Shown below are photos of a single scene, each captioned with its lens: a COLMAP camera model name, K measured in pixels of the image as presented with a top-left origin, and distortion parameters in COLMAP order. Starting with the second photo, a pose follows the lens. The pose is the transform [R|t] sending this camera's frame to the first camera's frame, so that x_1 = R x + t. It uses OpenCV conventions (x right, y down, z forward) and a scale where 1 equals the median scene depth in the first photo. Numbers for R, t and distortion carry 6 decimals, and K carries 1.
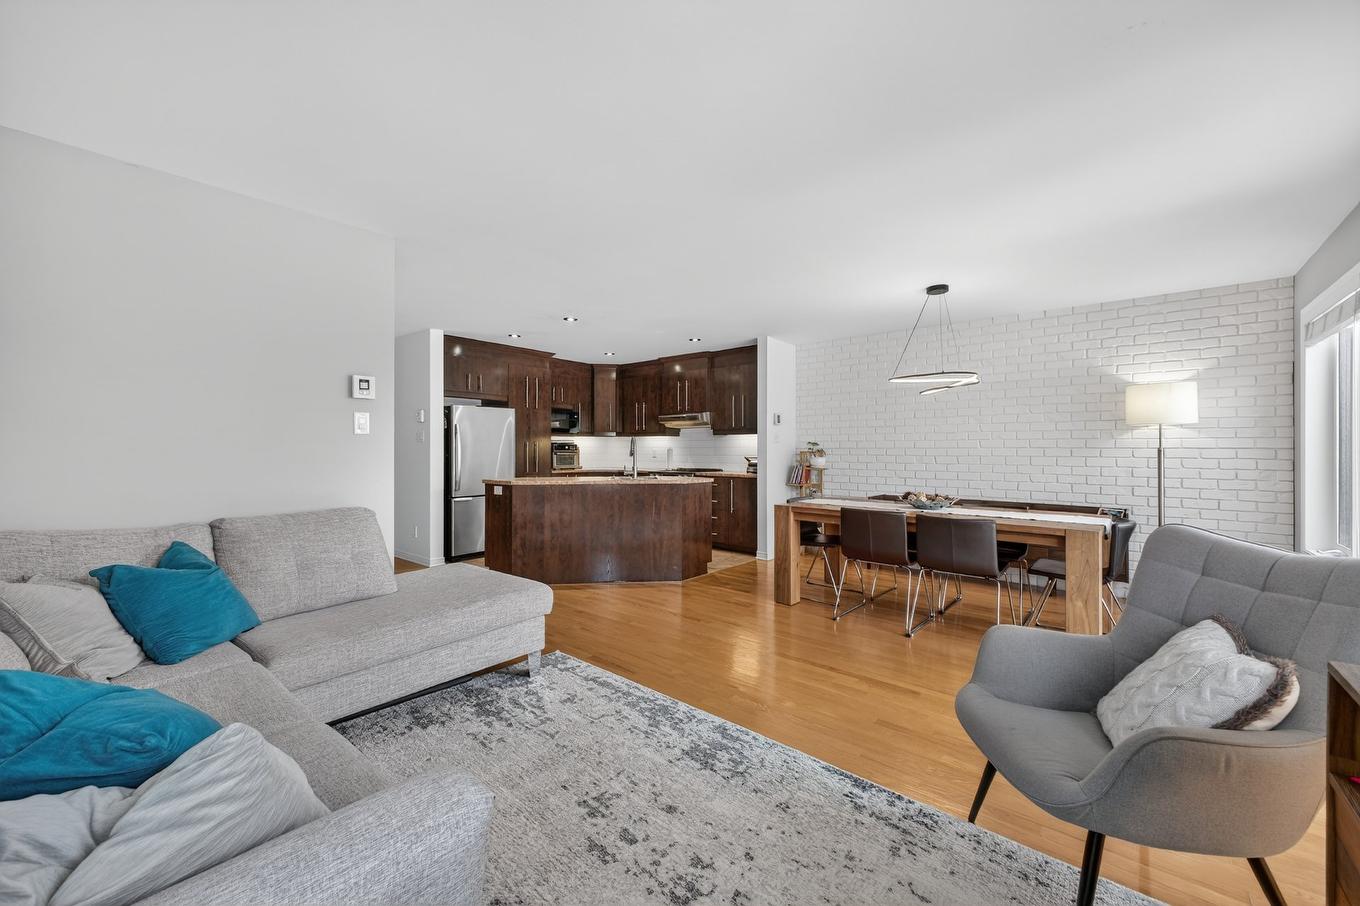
lens RADIAL K [[539.9, 0, 676.0], [0, 539.9, 449.1], [0, 0, 1]] dist [0.009047, -0.000424]
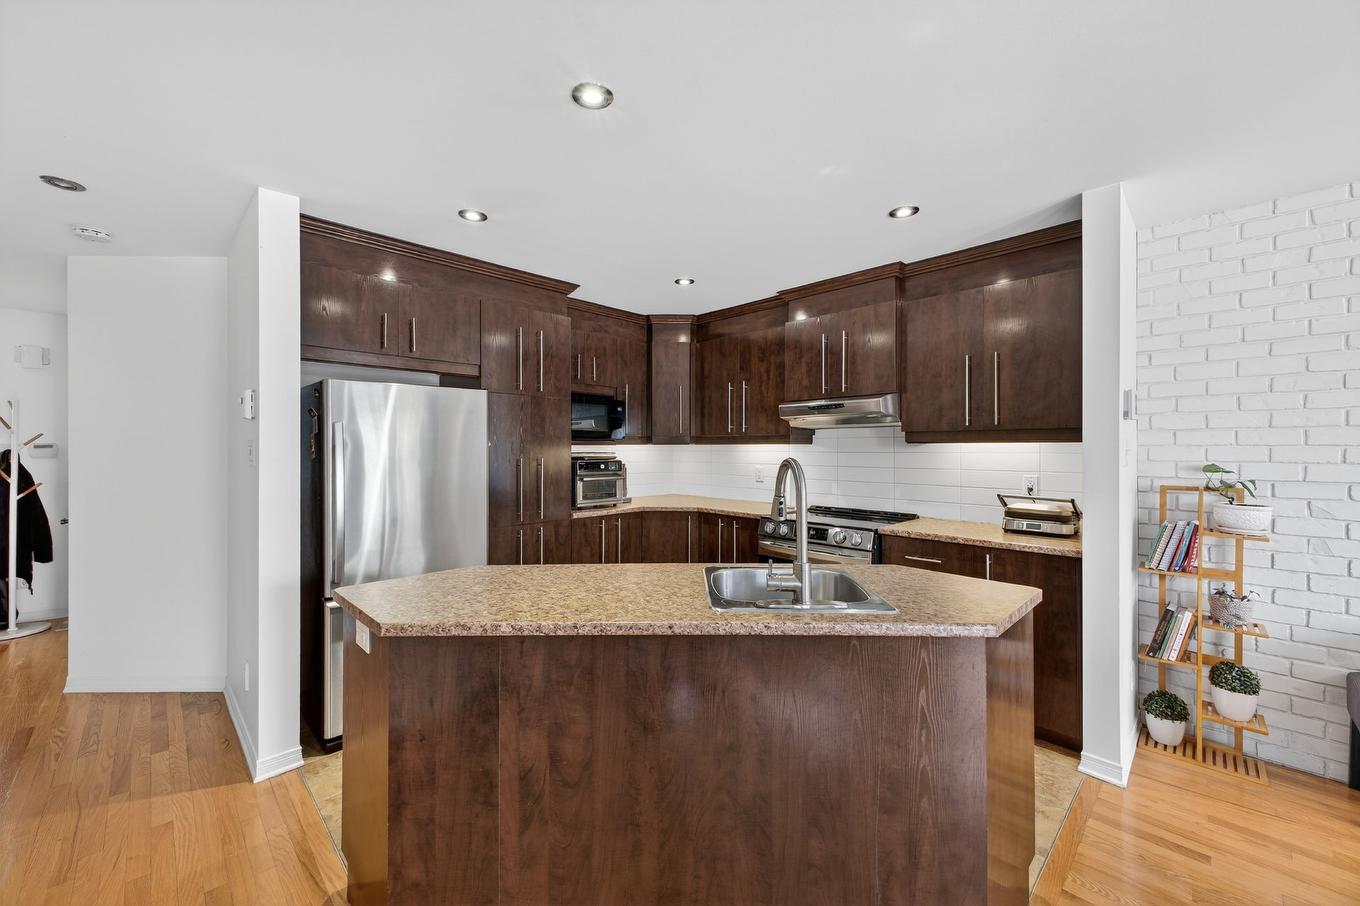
lens RADIAL K [[539.9, 0, 681.4], [0, 539.9, 446.3], [0, 0, 1]] dist [0.009047, -0.000424]
pose [[0.996521, -0.004336, -0.083228, -0.079968], [0.004193, 0.999989, -0.001891, -0.021778], [0.083235, 0.001535, 0.996529, 0.472833]]
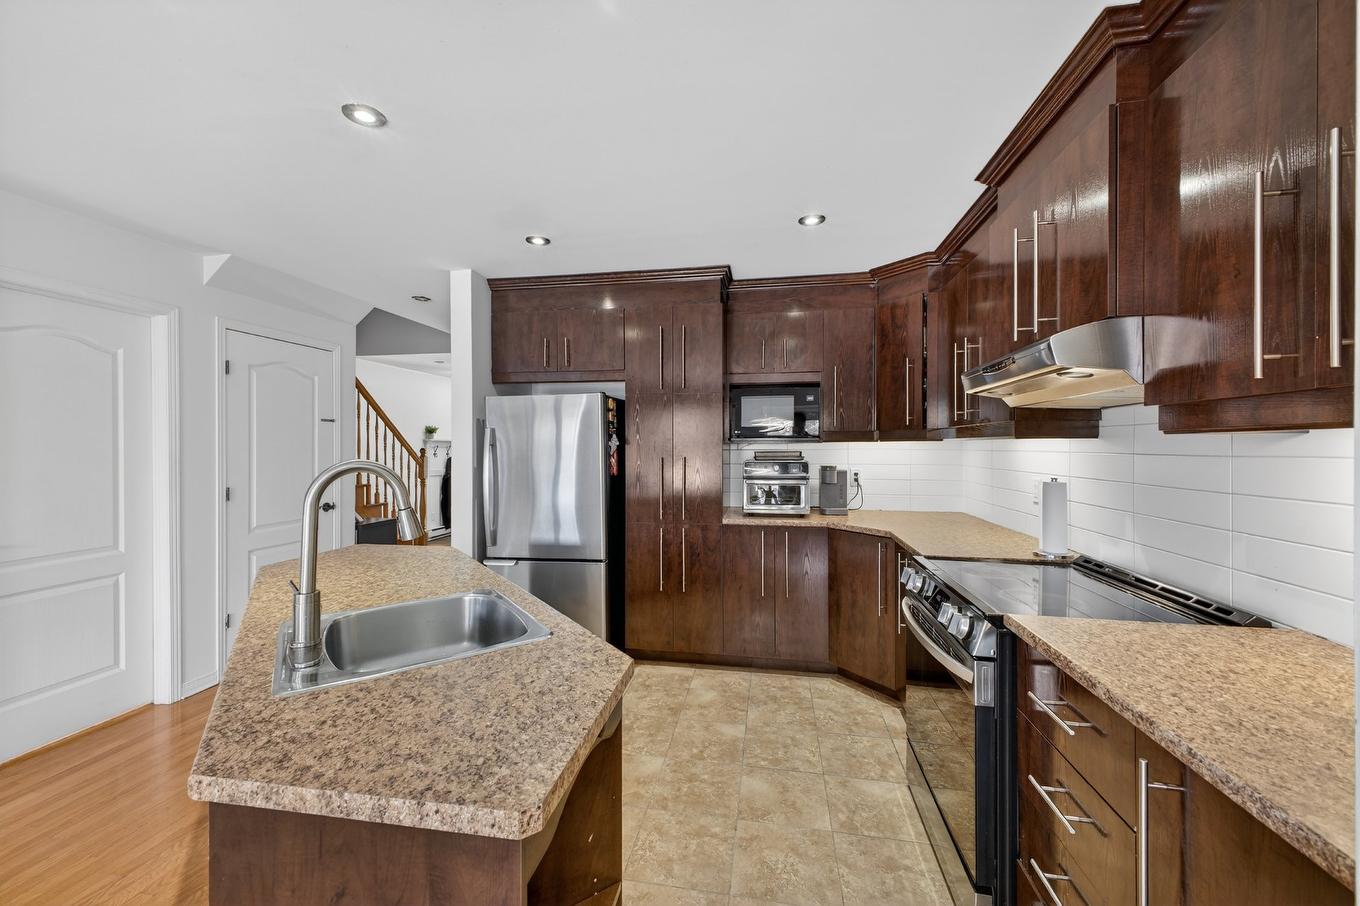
lens RADIAL K [[539.9, 0, 674.8], [0, 539.9, 446.8], [0, 0, 1]] dist [0.009047, -0.000424]
pose [[0.492991, -0.003241, -0.870028, 0.140636], [0.002550, 0.999994, -0.002280, -0.019852], [0.870031, -0.001095, 0.492996, 0.694441]]
